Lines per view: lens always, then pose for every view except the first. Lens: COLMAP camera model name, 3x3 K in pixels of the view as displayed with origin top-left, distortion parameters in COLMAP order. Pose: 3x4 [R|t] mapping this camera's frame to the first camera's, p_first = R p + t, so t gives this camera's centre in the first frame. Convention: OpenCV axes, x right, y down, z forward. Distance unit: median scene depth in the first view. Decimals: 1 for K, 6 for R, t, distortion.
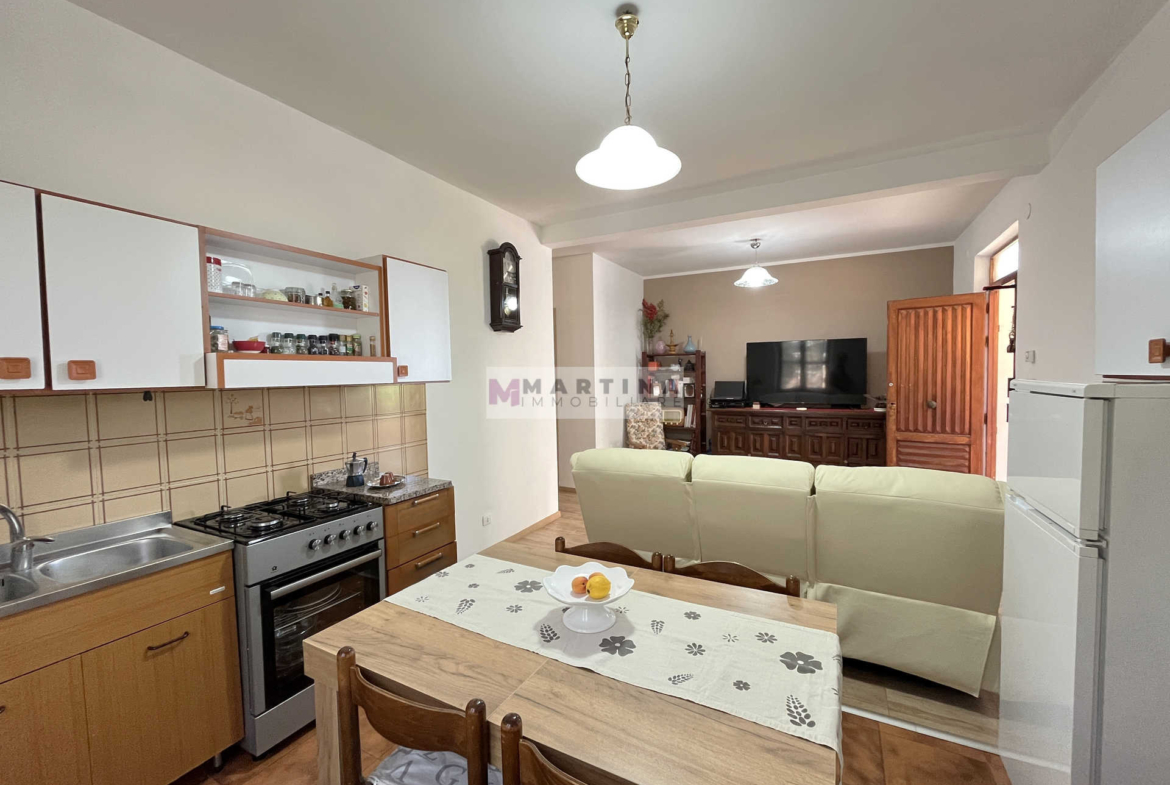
lens RADIAL K [[470.6, 0, 586.3], [0, 470.6, 394.1], [0, 0, 1]] dist [-0.007381, 0.000583]
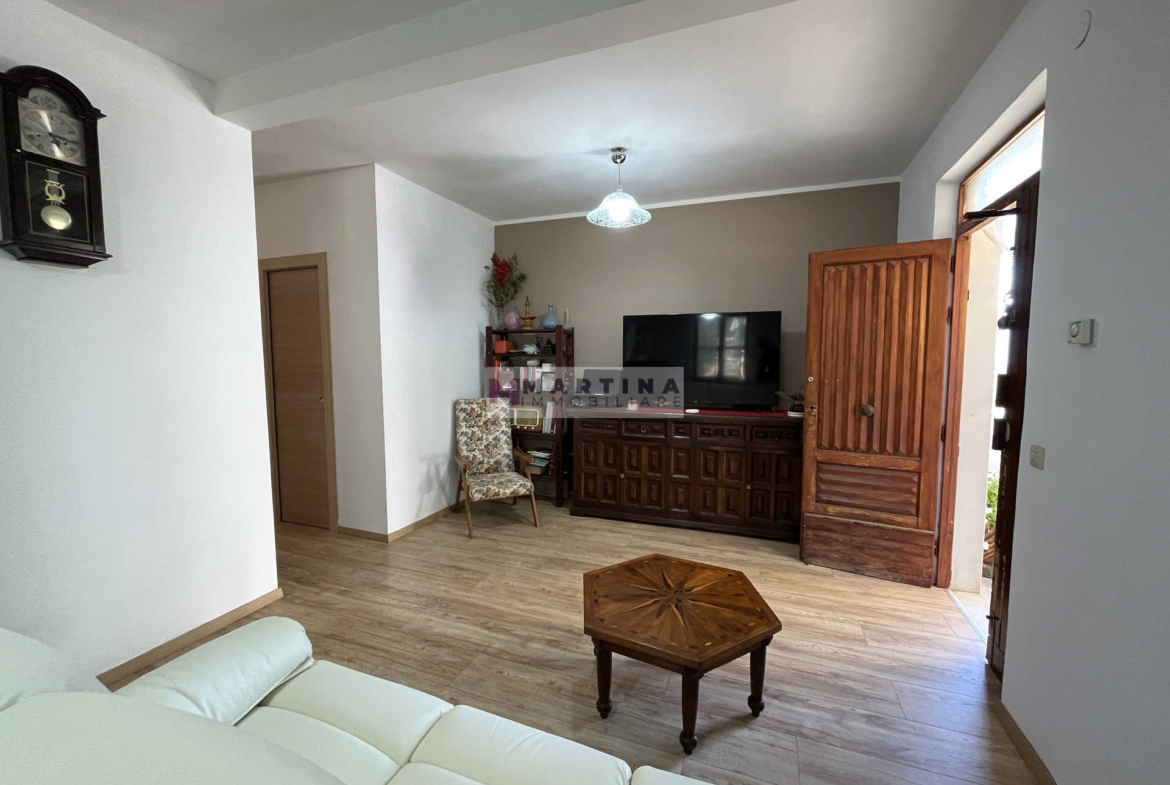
lens RADIAL K [[470.6, 0, 588.2], [0, 470.6, 394.3], [0, 0, 1]] dist [-0.007381, 0.000583]
pose [[0.991669, 0.005291, 0.128706, 0.250036], [-0.009814, 0.999355, 0.034532, -0.018853], [-0.128441, -0.035508, 0.991081, 0.378940]]
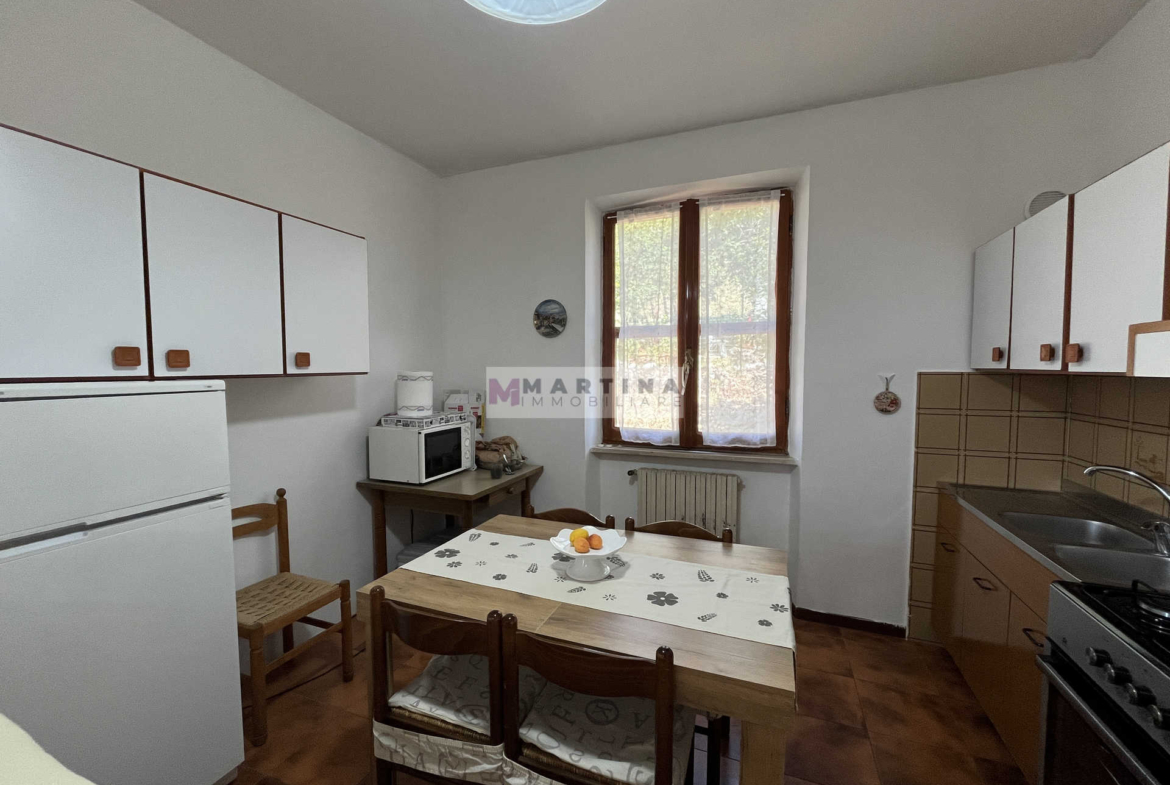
lens RADIAL K [[470.6, 0, 584.7], [0, 470.6, 393.3], [0, 0, 1]] dist [-0.007381, 0.000583]
pose [[-0.993275, 0.024229, -0.113212, 0.038516], [0.013511, 0.995434, 0.094495, -0.023697], [0.114985, 0.092330, -0.989067, 0.591488]]
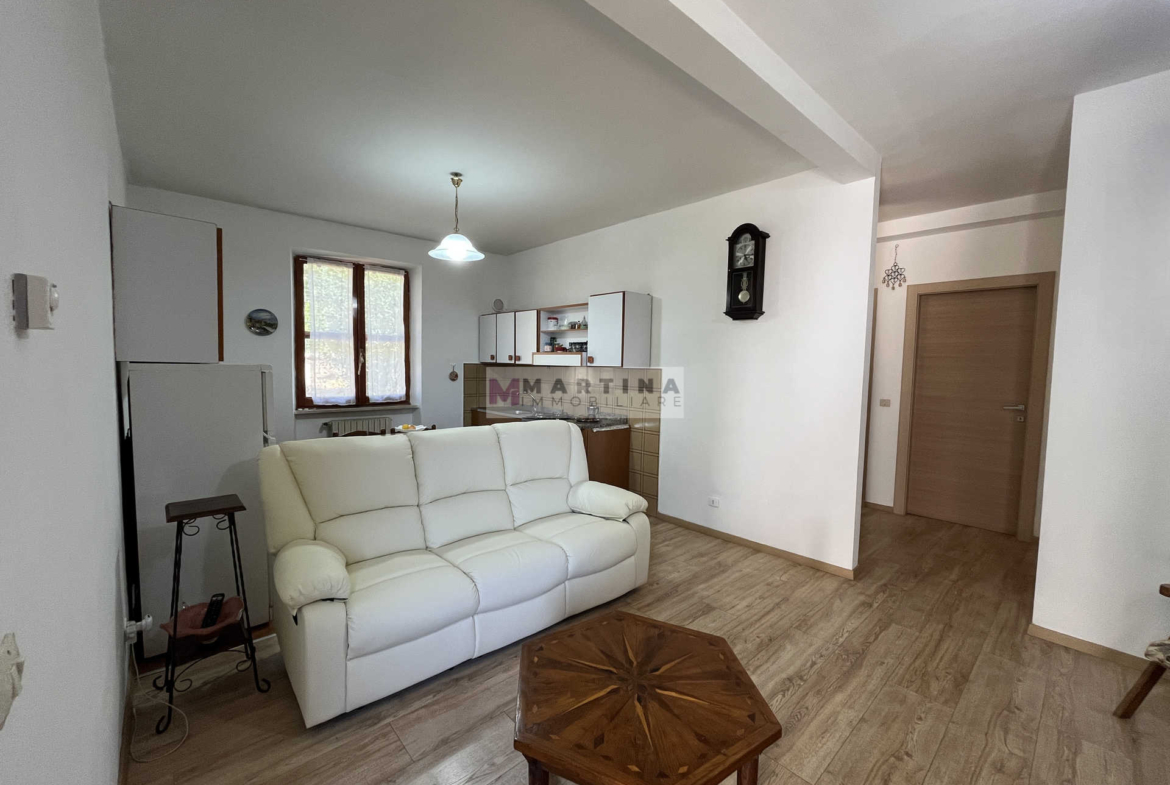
lens RADIAL K [[470.6, 0, 585.0], [0, 470.6, 394.7], [0, 0, 1]] dist [-0.007381, 0.000583]
pose [[-0.338483, 0.073070, -0.938131, 0.686637], [-0.052148, 0.993991, 0.096237, -0.047231], [0.939526, 0.081496, -0.332639, 0.848643]]
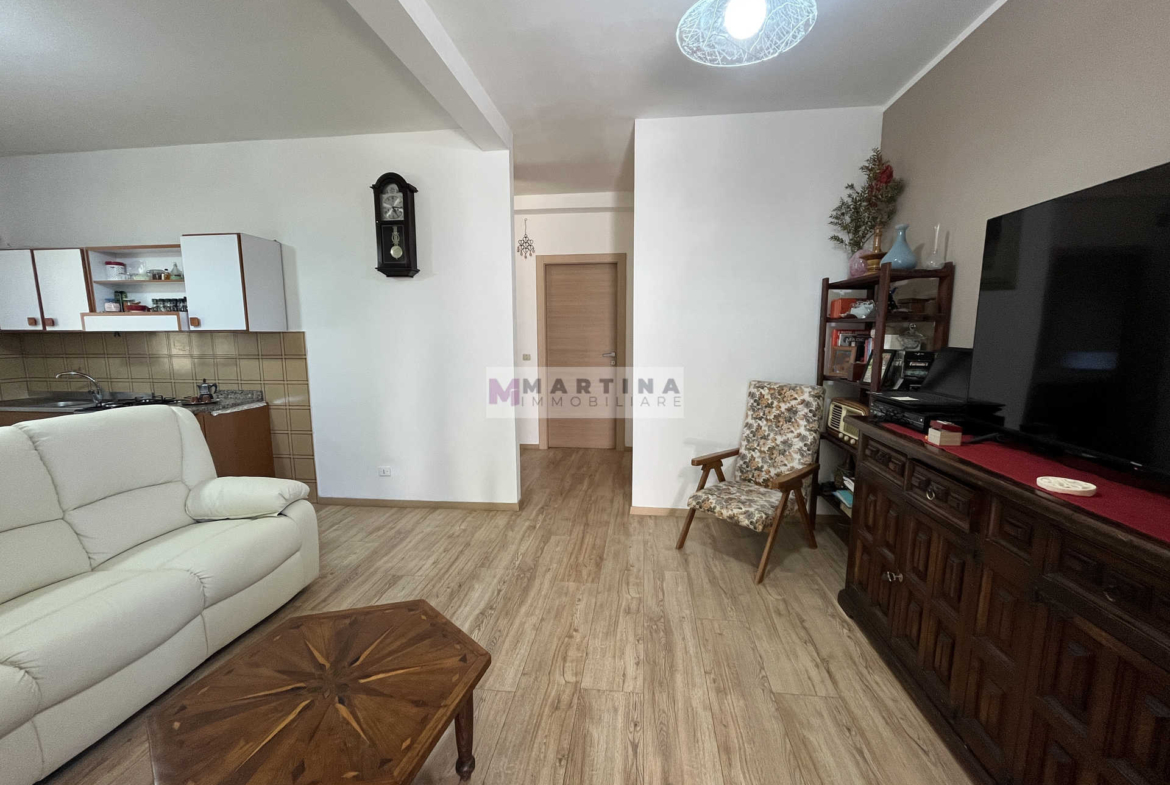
lens RADIAL K [[470.6, 0, 589.3], [0, 470.6, 394.0], [0, 0, 1]] dist [-0.007381, 0.000583]
pose [[0.366320, 0.138815, -0.920076, 0.676673], [-0.042360, 0.990272, 0.132541, -0.037715], [0.929524, -0.009577, 0.368636, 0.831257]]
